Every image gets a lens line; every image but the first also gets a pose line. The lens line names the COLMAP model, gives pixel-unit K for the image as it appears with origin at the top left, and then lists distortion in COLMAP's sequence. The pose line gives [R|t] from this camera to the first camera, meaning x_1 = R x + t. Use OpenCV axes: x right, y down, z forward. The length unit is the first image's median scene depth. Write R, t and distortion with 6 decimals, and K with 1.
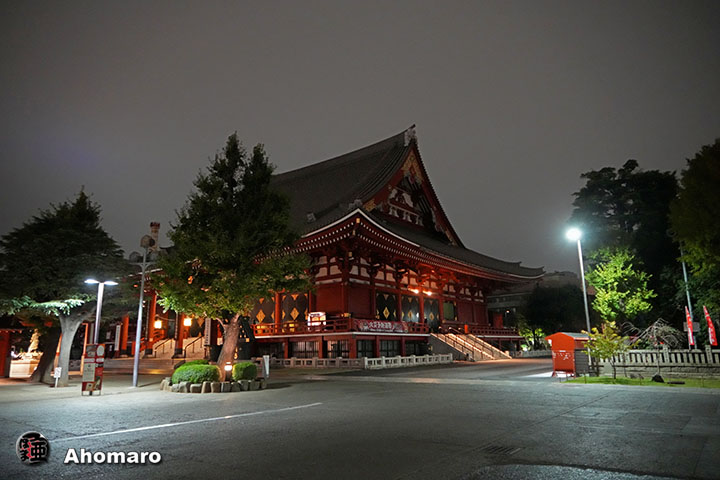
lens RADIAL K [[485.9, 0, 360.0], [0, 485.9, 240.0], [0, 0, 1]] dist [-0.007004, -0.000517]
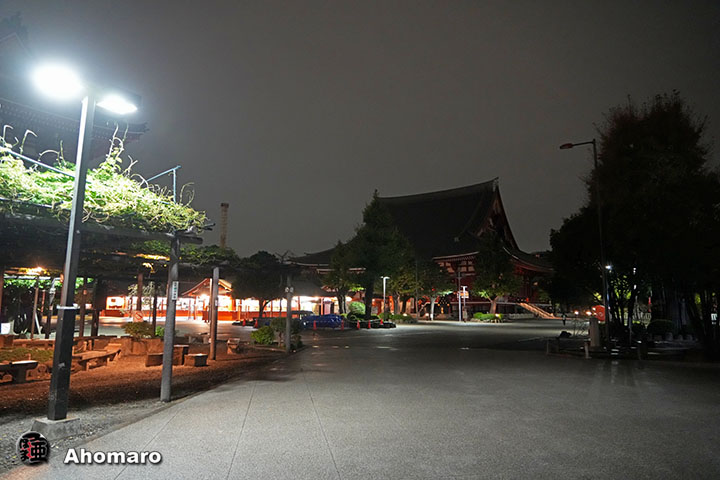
lens RADIAL K [[485.9, 0, 360.0], [0, 485.9, 240.0], [0, 0, 1]] dist [-0.007004, -0.000517]
pose [[0.997997, 0.028435, 0.056508, -0.459572], [-0.032653, 0.996636, 0.075174, -0.137767], [-0.054181, -0.076869, 0.995568, -0.657721]]
